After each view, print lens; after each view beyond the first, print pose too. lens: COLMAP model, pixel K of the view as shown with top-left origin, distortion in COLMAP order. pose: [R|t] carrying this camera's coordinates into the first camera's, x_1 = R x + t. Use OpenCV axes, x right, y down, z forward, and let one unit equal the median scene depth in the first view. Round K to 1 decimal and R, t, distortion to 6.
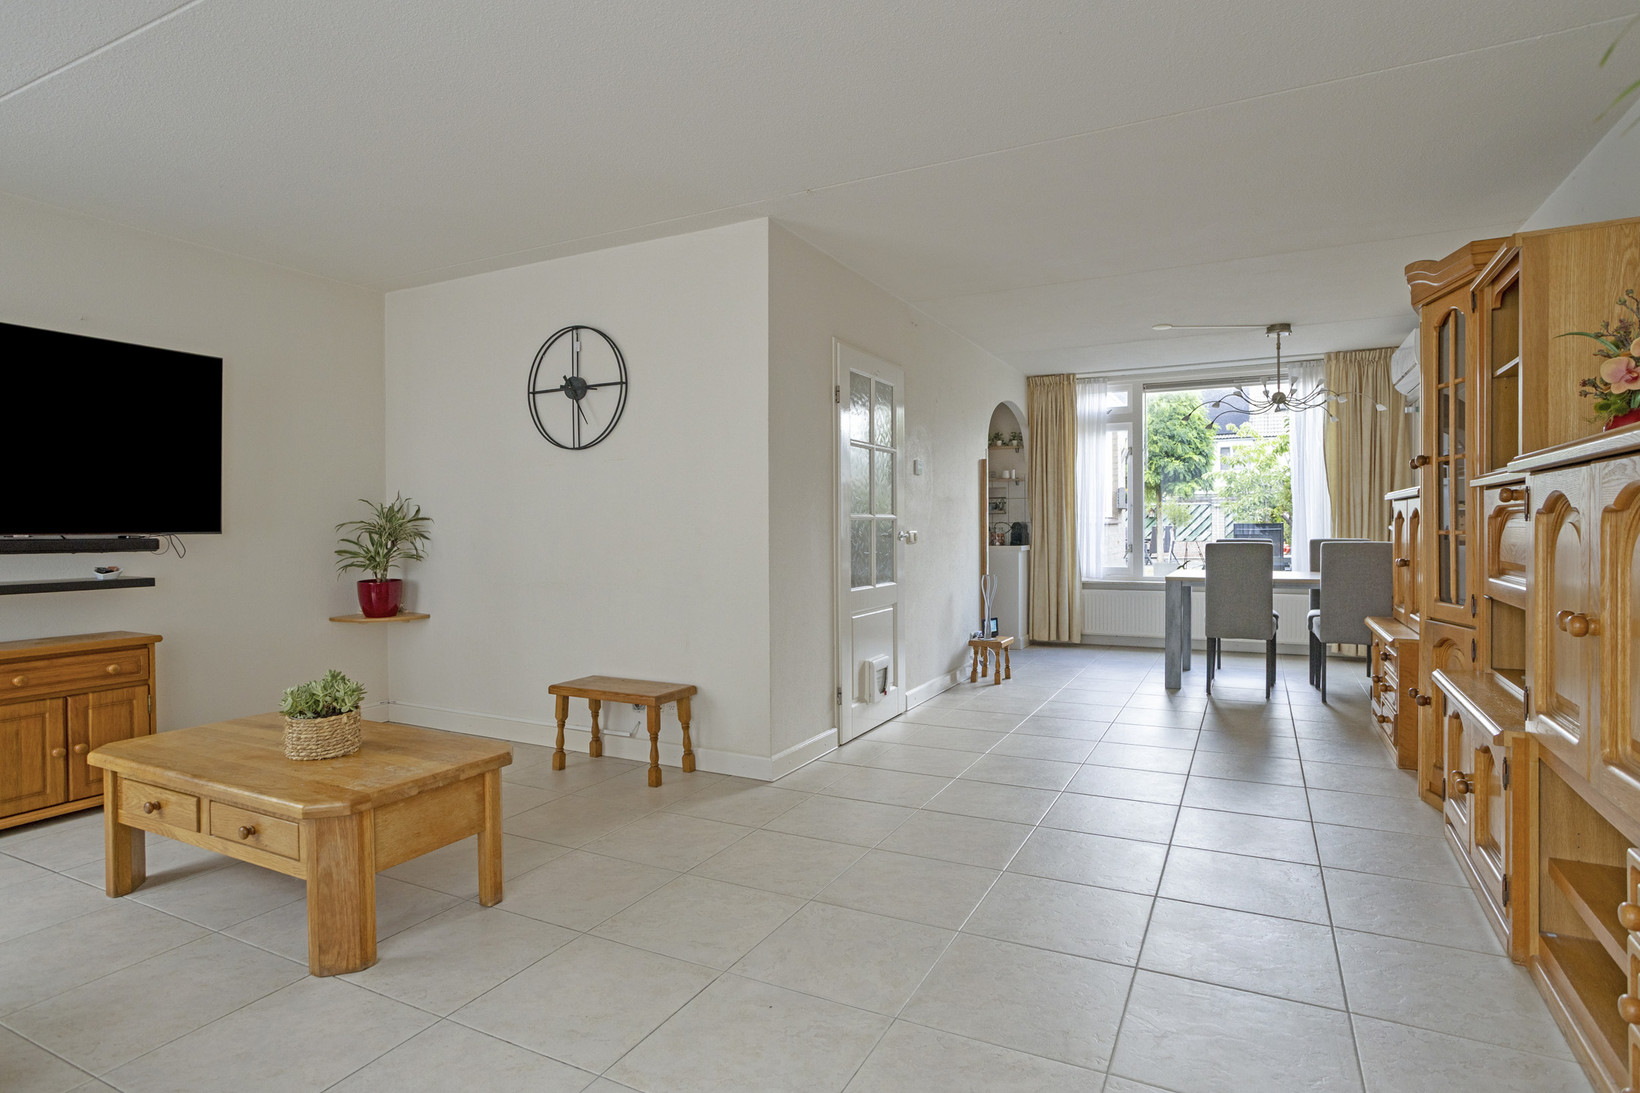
lens RADIAL K [[863.1, 0, 824.7], [0, 863.1, 534.8], [0, 0, 1]] dist [-0.004043, 0.000521]
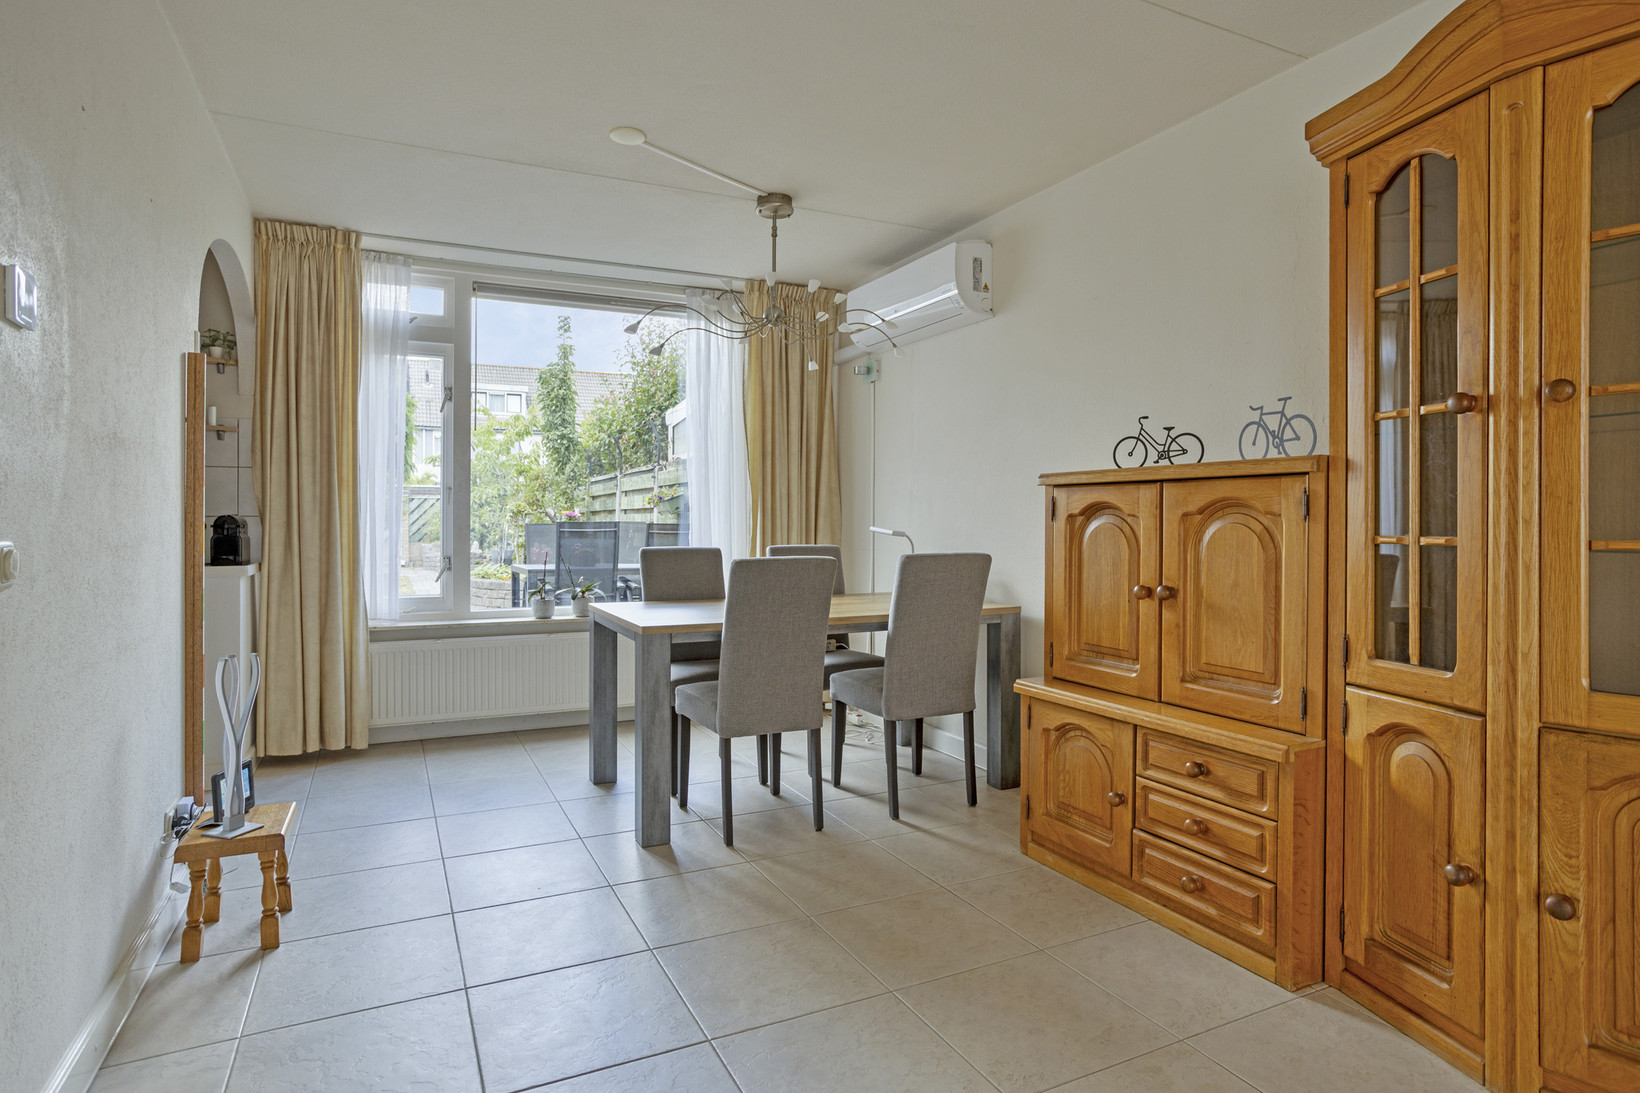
lens RADIAL K [[889.3, 0, 822.8], [0, 889.3, 517.1], [0, 0, 1]] dist [-0.017598, 0.000144]
pose [[0.595674, 0.006445, 0.803200, 0.027834], [0.009675, 0.999838, -0.015198, -0.003302], [-0.803168, 0.016824, 0.595515, 0.454710]]
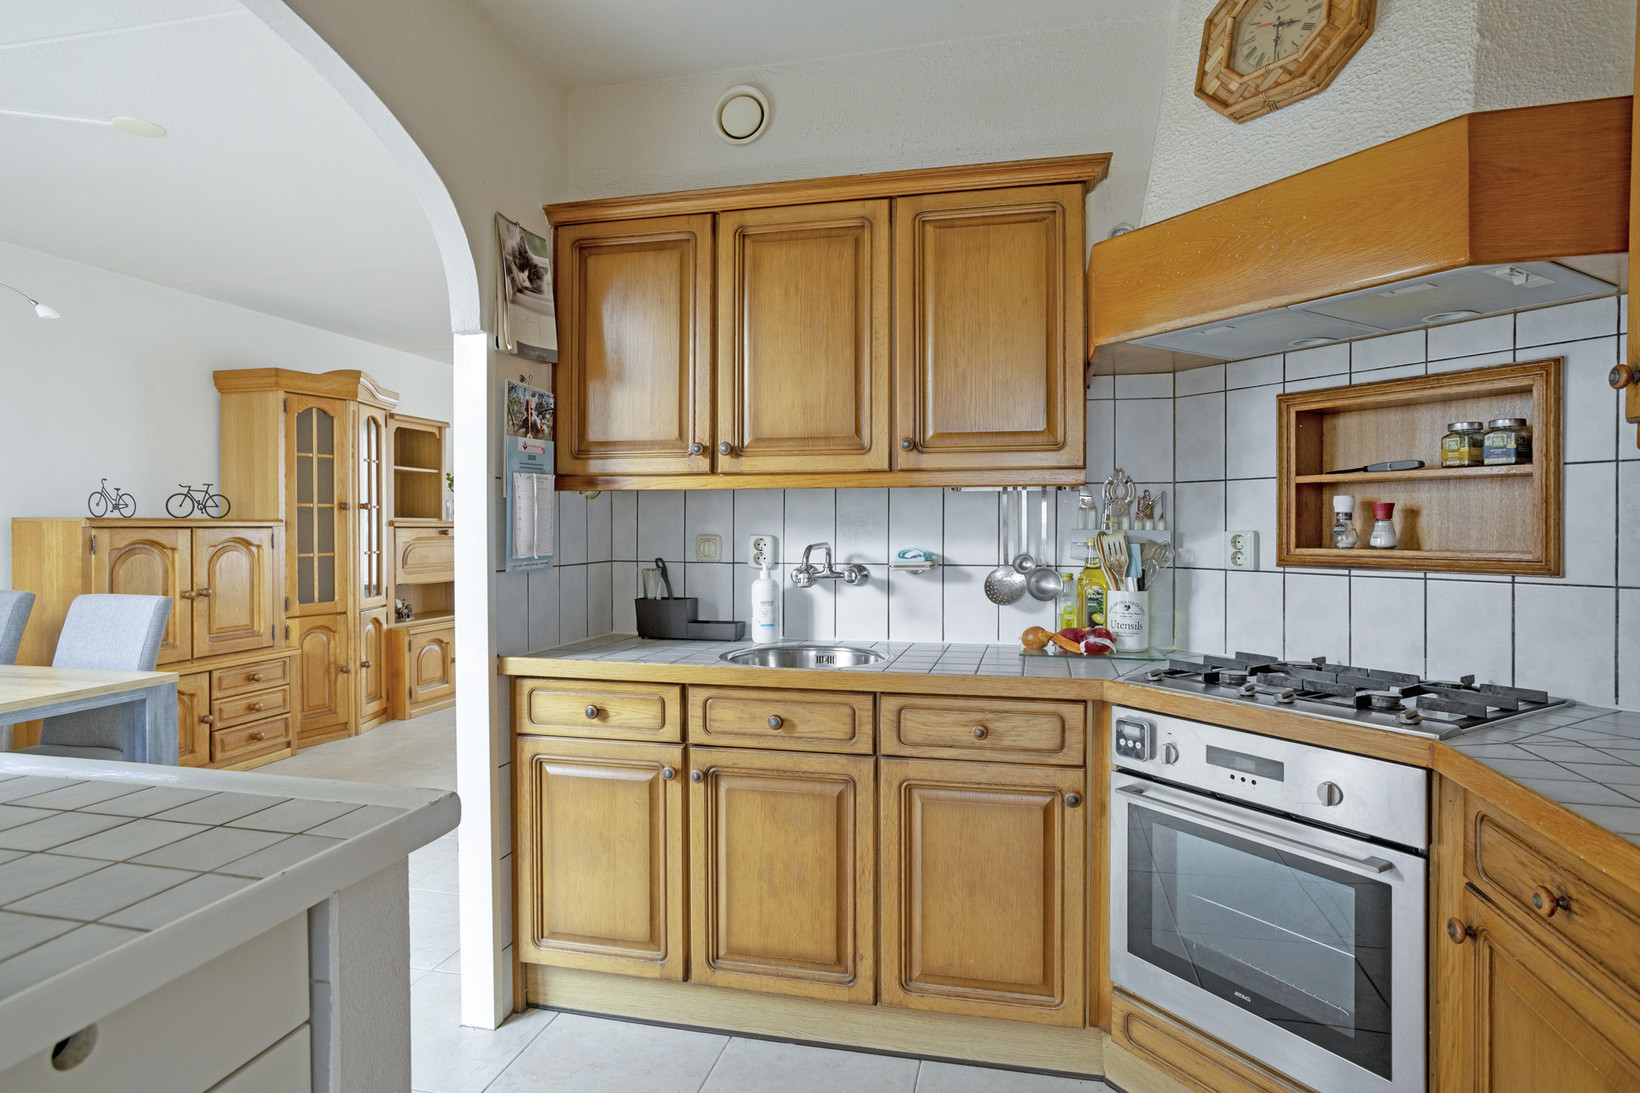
lens RADIAL K [[863.1, 0, 824.7], [0, 863.1, 534.8], [0, 0, 1]] dist [-0.004043, 0.000521]
pose [[-0.972752, 0.008194, -0.231704, 0.118151], [0.001980, 0.999632, 0.027040, -0.032167], [0.231841, 0.025844, -0.972410, 1.232911]]
